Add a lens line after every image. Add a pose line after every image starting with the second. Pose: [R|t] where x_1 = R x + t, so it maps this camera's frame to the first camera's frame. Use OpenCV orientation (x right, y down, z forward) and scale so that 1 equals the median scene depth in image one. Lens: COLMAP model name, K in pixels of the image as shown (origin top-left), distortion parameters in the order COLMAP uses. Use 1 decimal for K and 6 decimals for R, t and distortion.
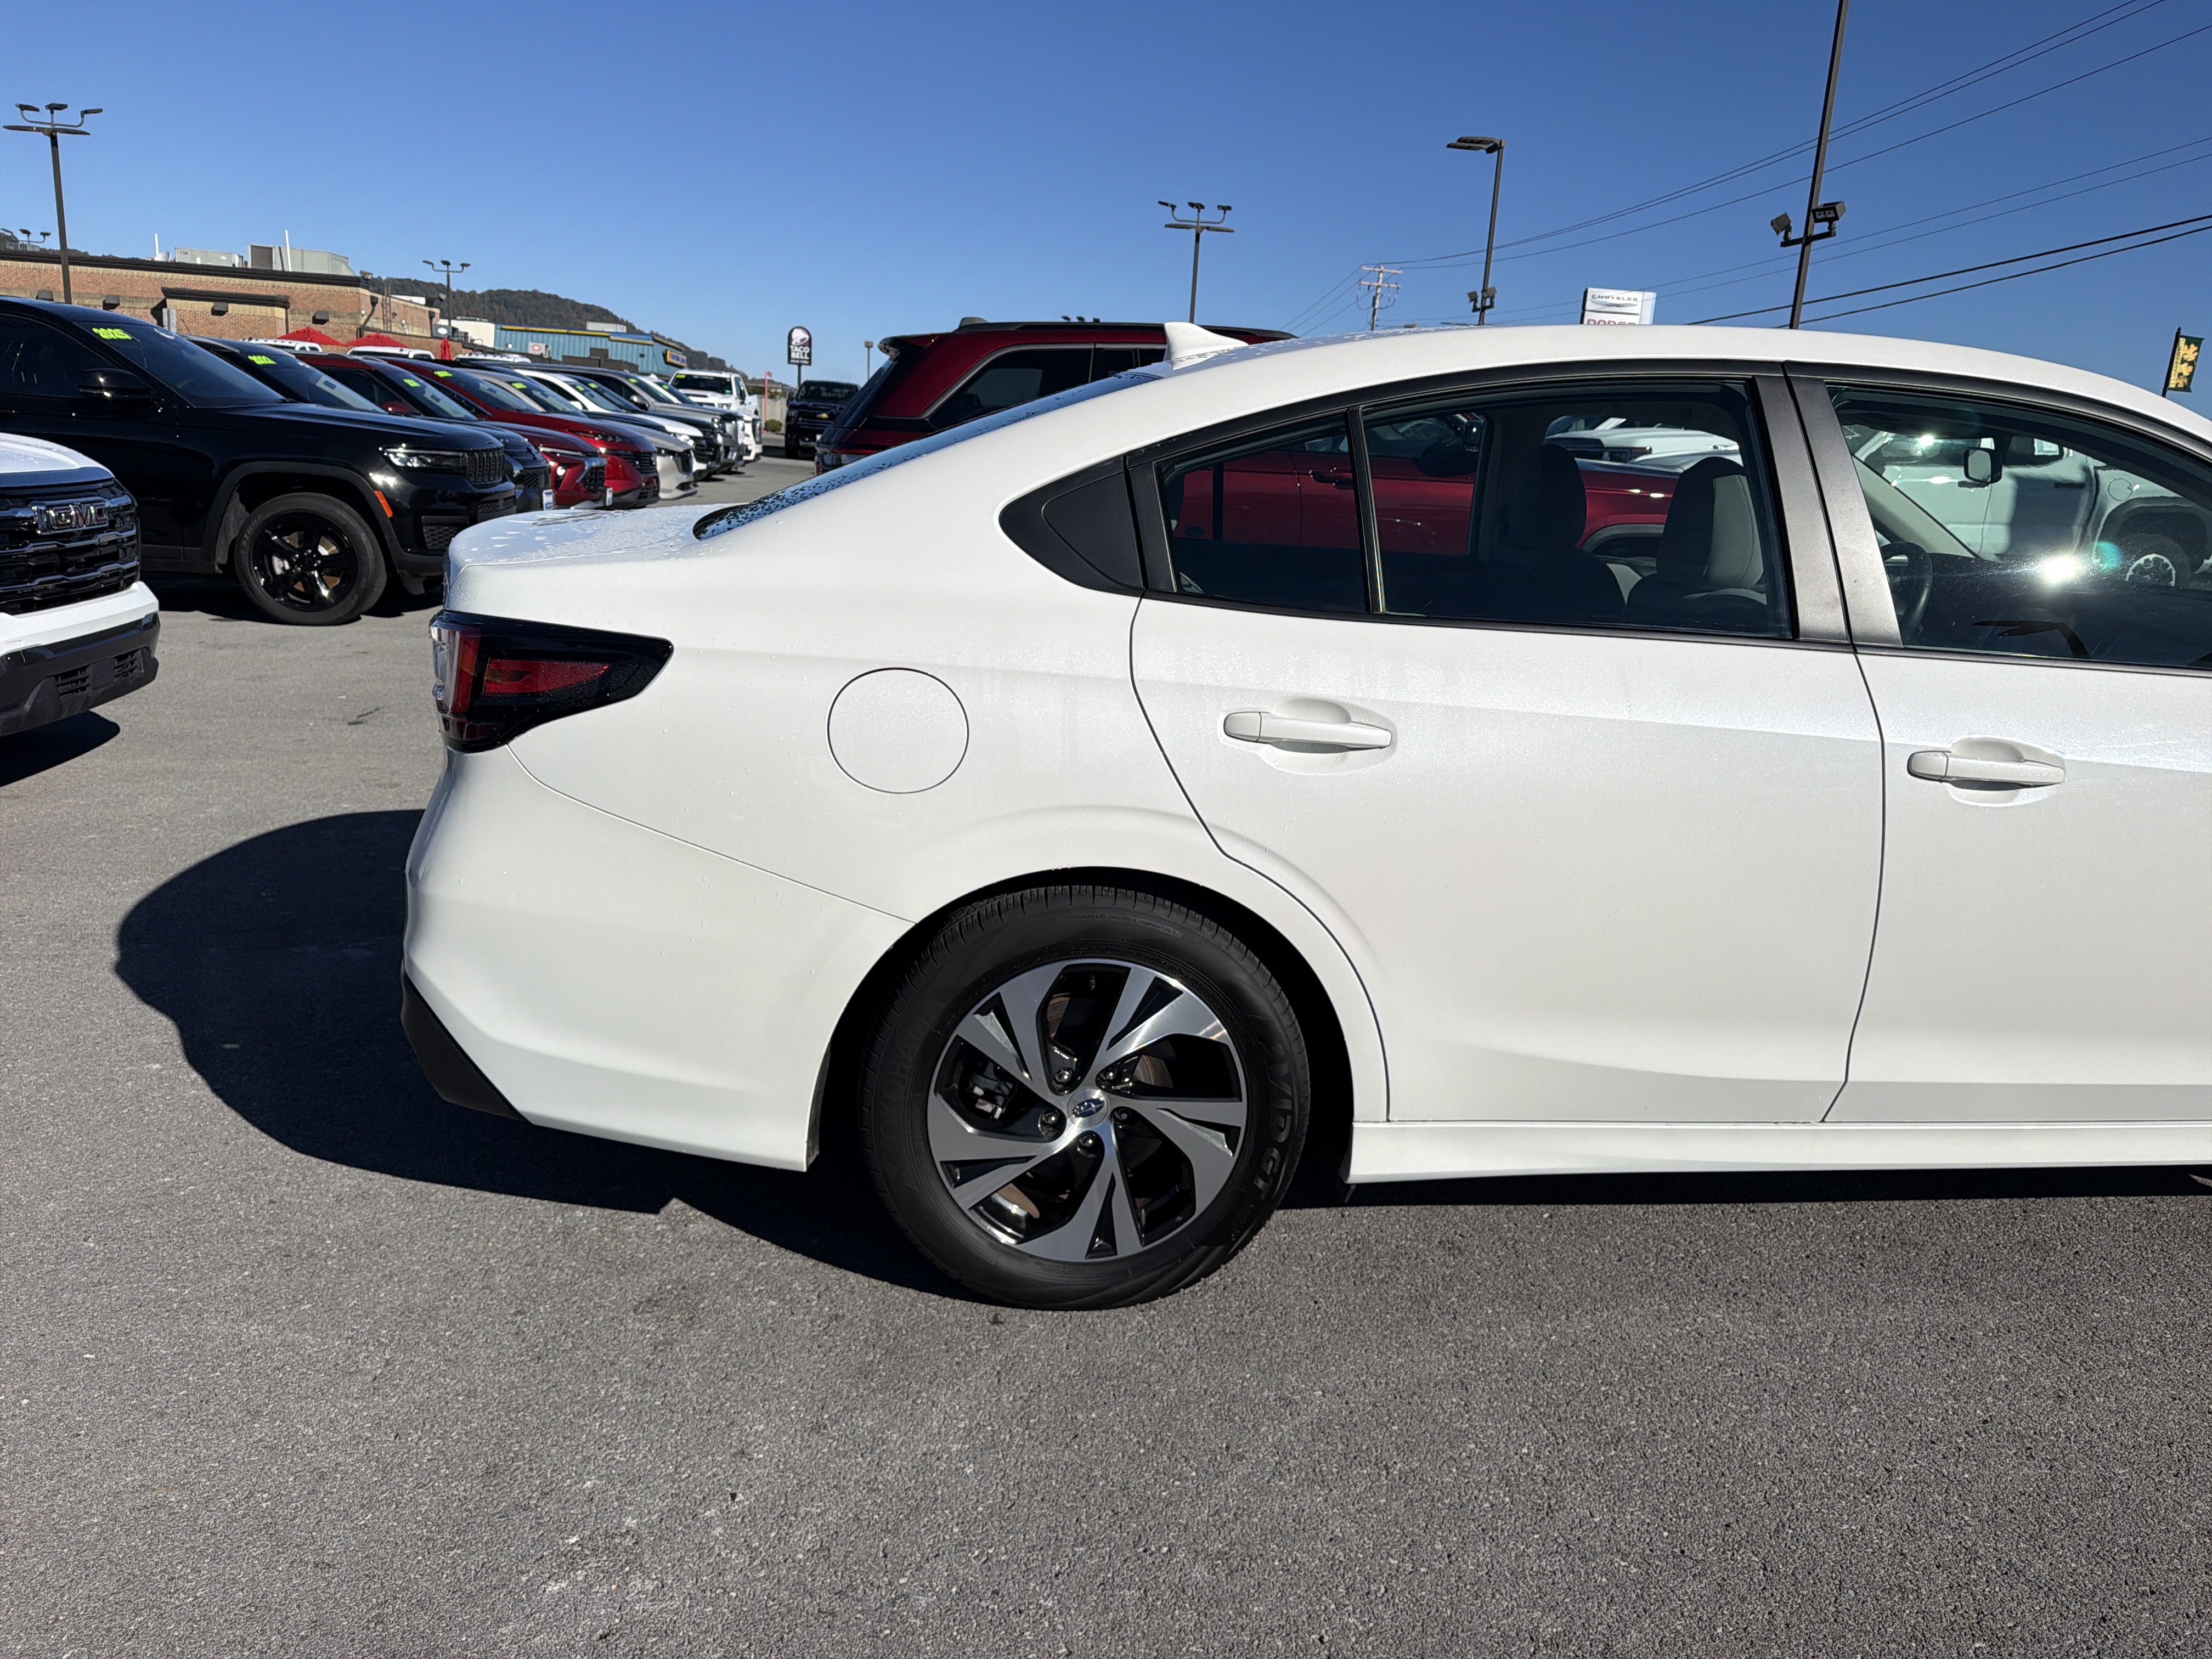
lens RADIAL K [[1521.8, 0, 1147.1], [0, 1521.8, 838.0], [0, 0, 1]] dist [-0.003379, 0.001441]
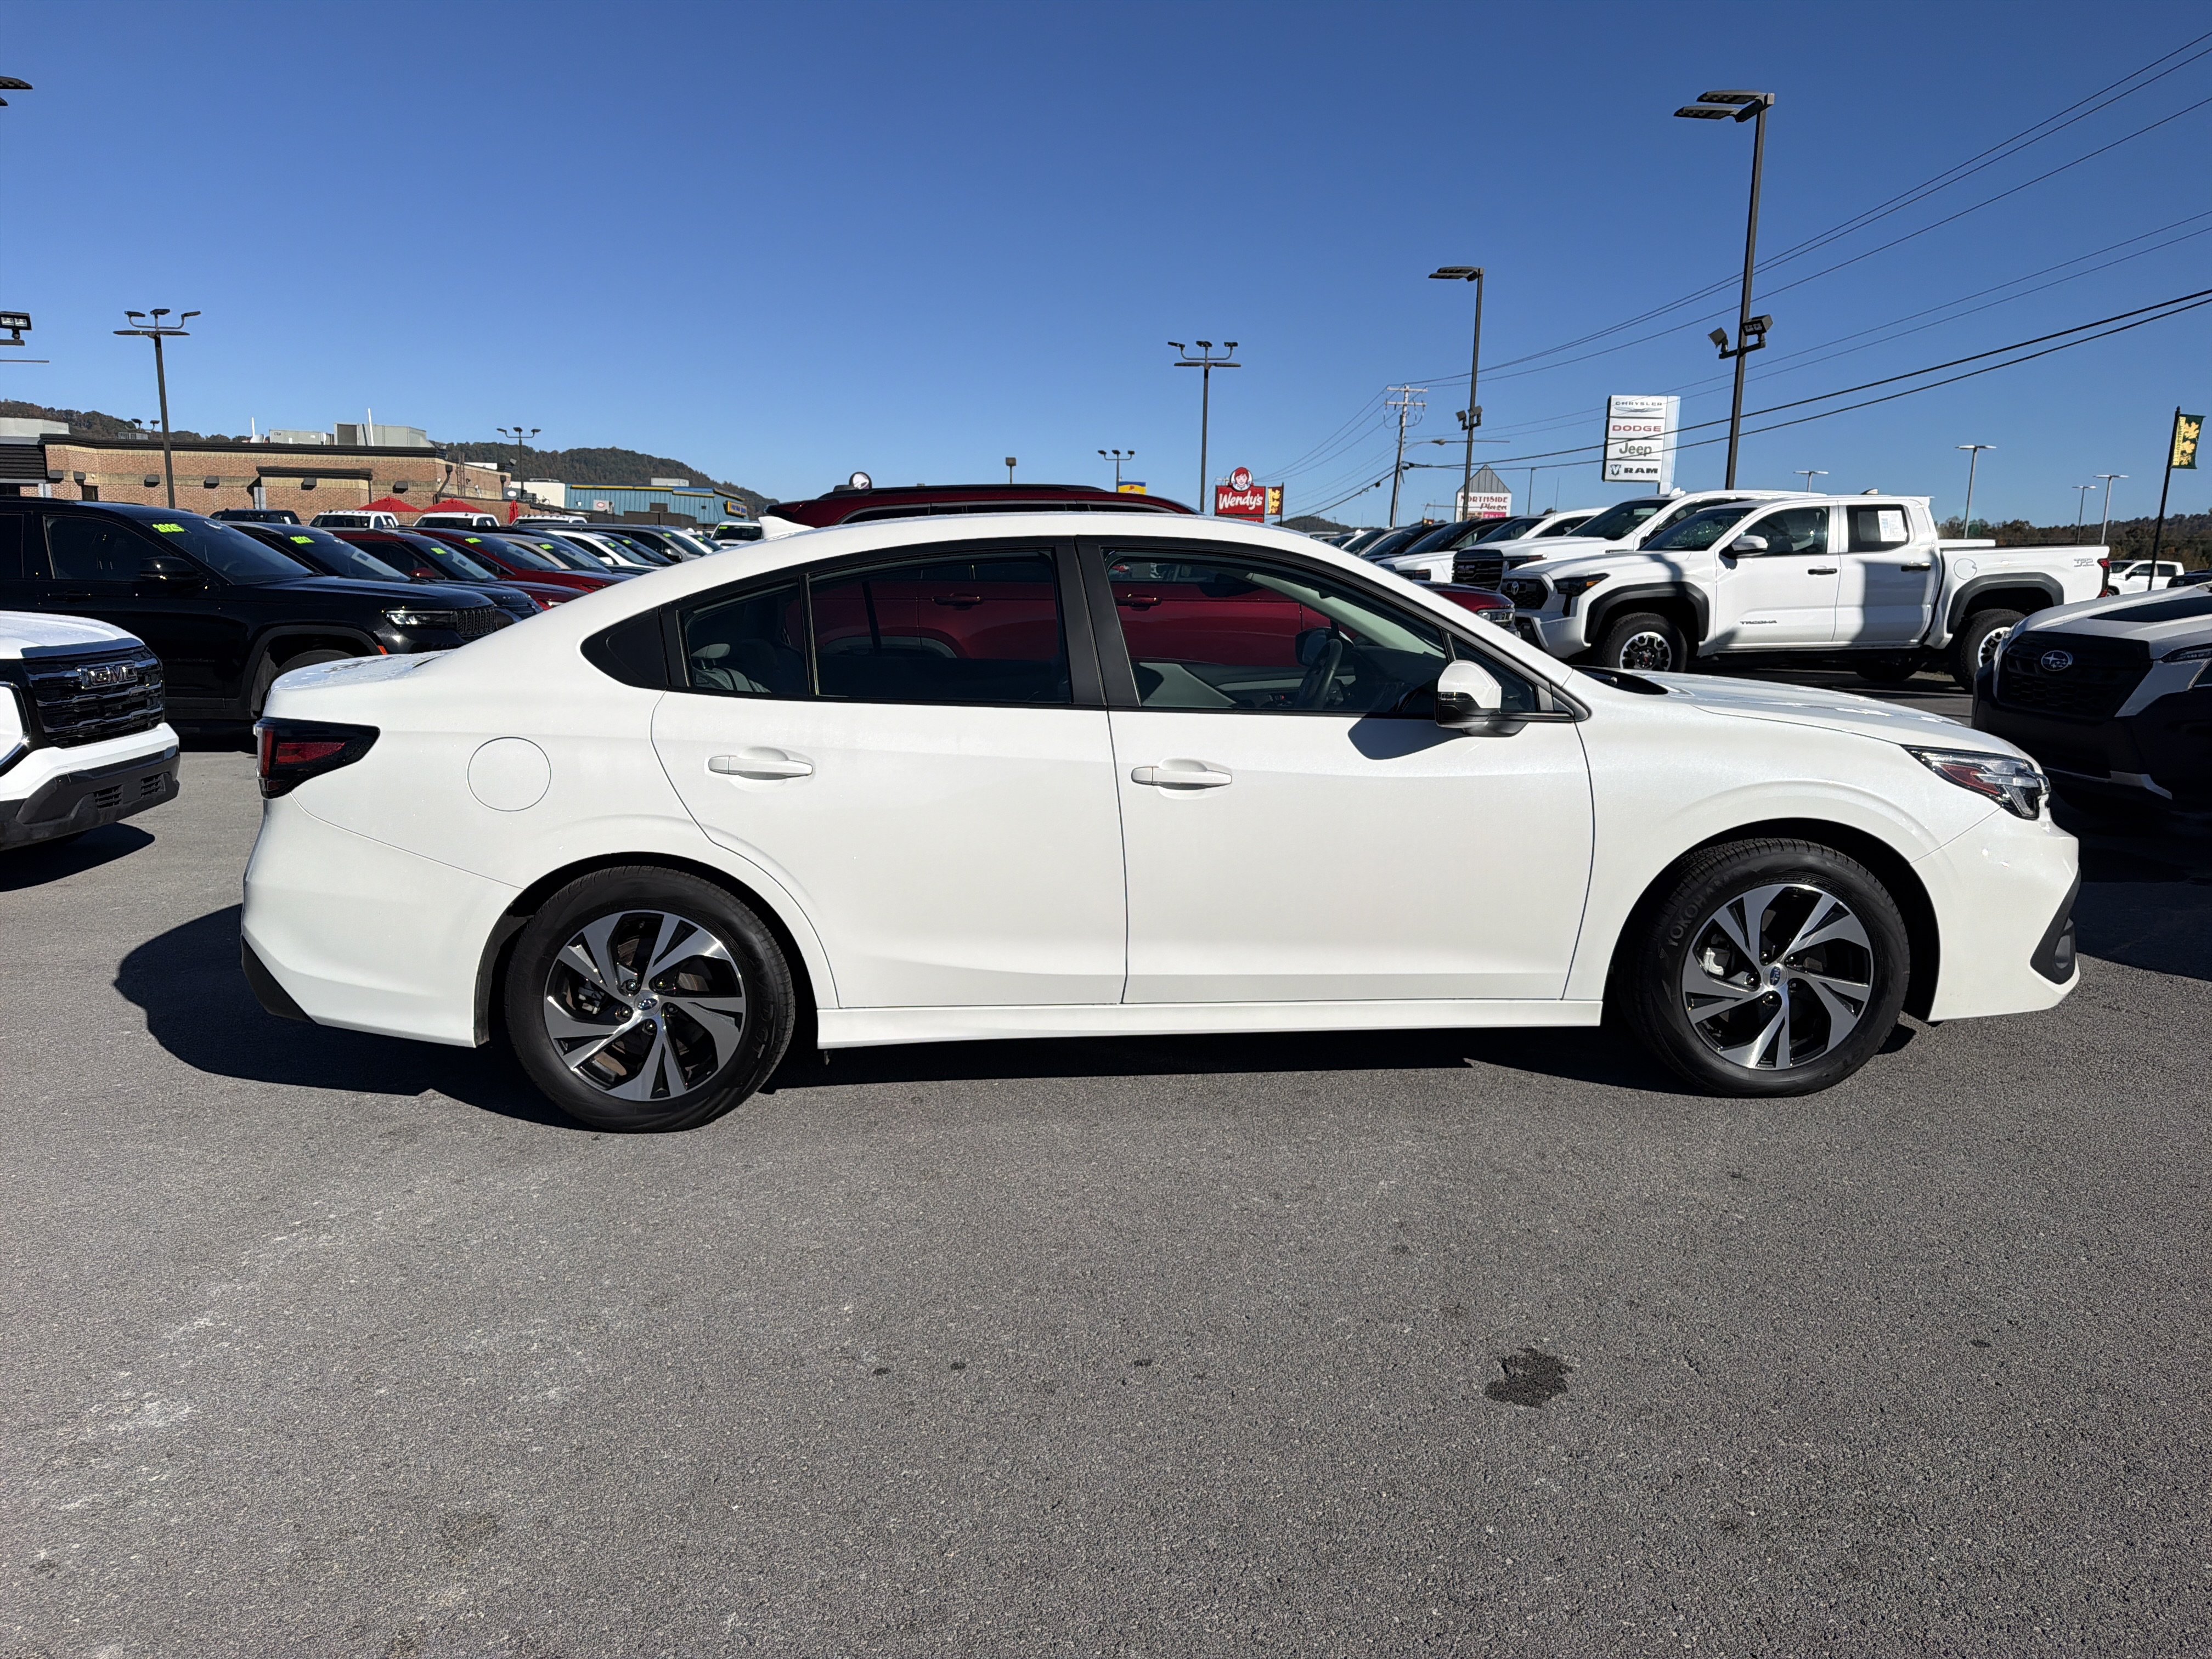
lens RADIAL K [[1512.9, 0, 1126.5], [0, 1512.9, 877.3], [0, 0, 1]] dist [0.024690, -0.023871]
pose [[0.997574, -0.033917, -0.060799, 0.086406], [0.030683, 0.998104, -0.053356, 0.021500], [0.062493, 0.051361, 0.996723, -0.089621]]
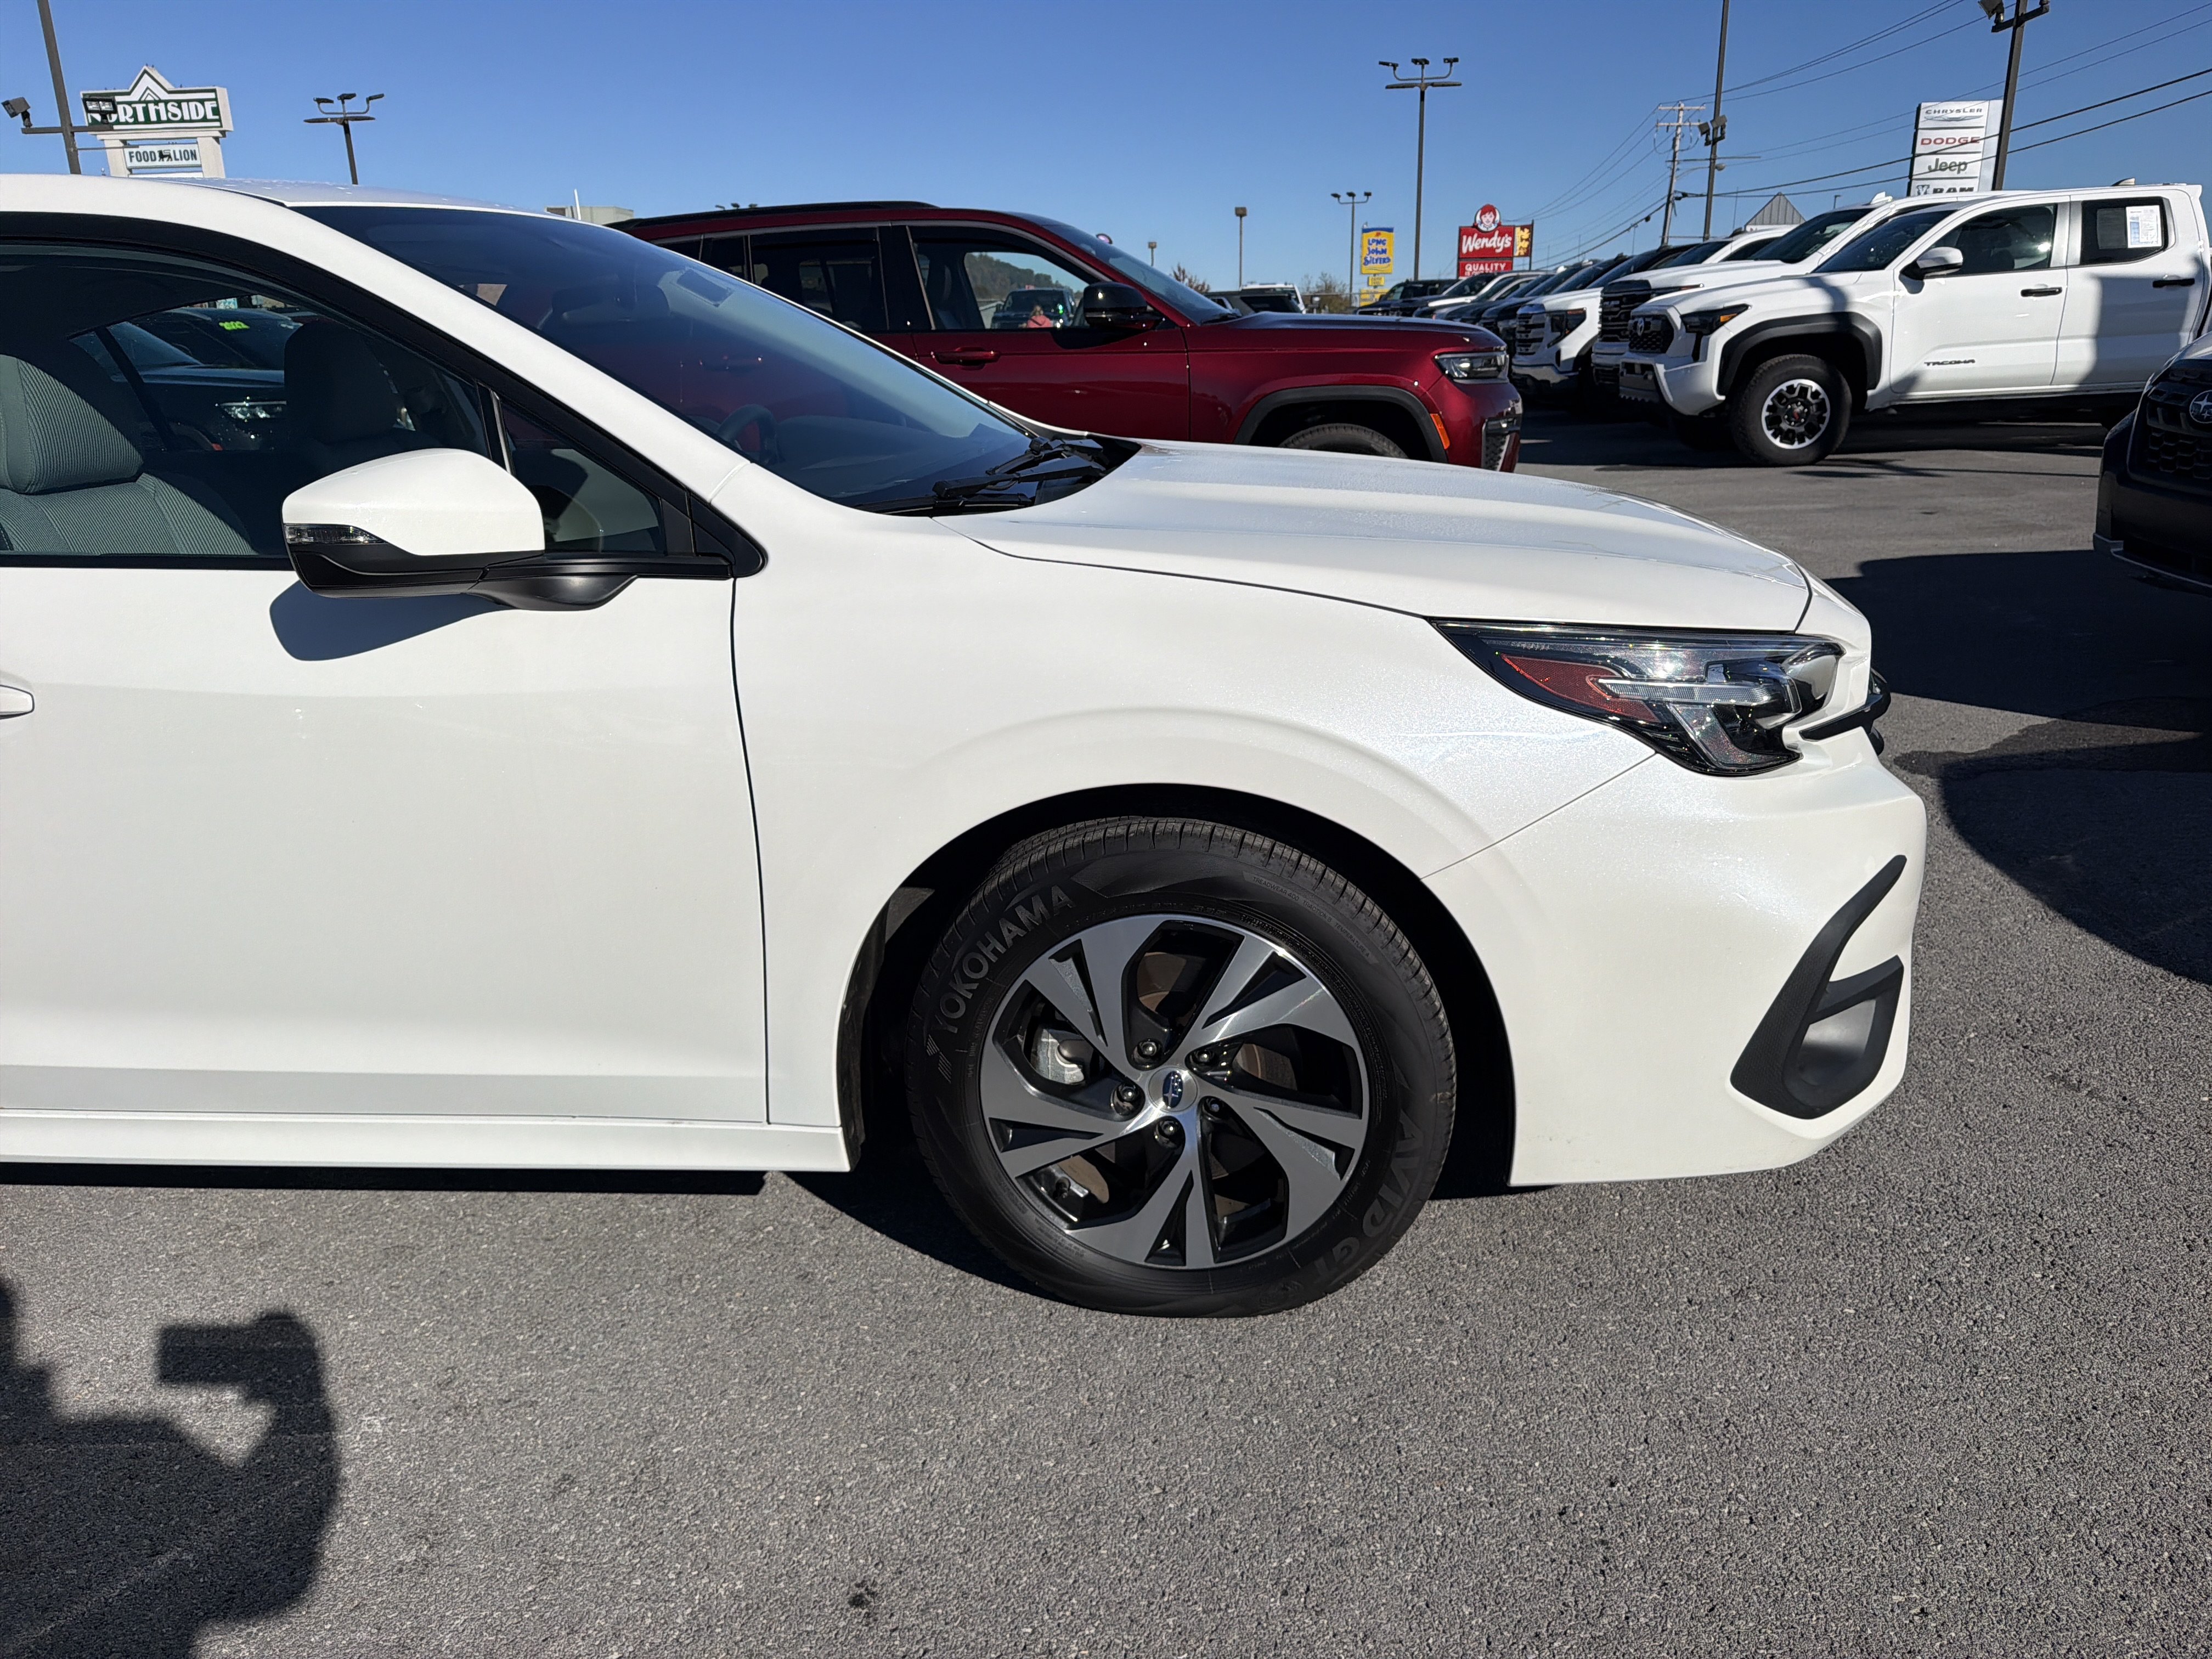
lens RADIAL K [[1551.0, 0, 1158.1], [0, 1551.0, 817.8], [0, 0, 1]] dist [-0.029087, 0.026130]
pose [[0.976565, -0.015952, -0.214633, 0.204061], [0.026714, 0.998522, 0.047335, -0.000629], [0.213560, -0.051959, 0.975547, 0.045888]]
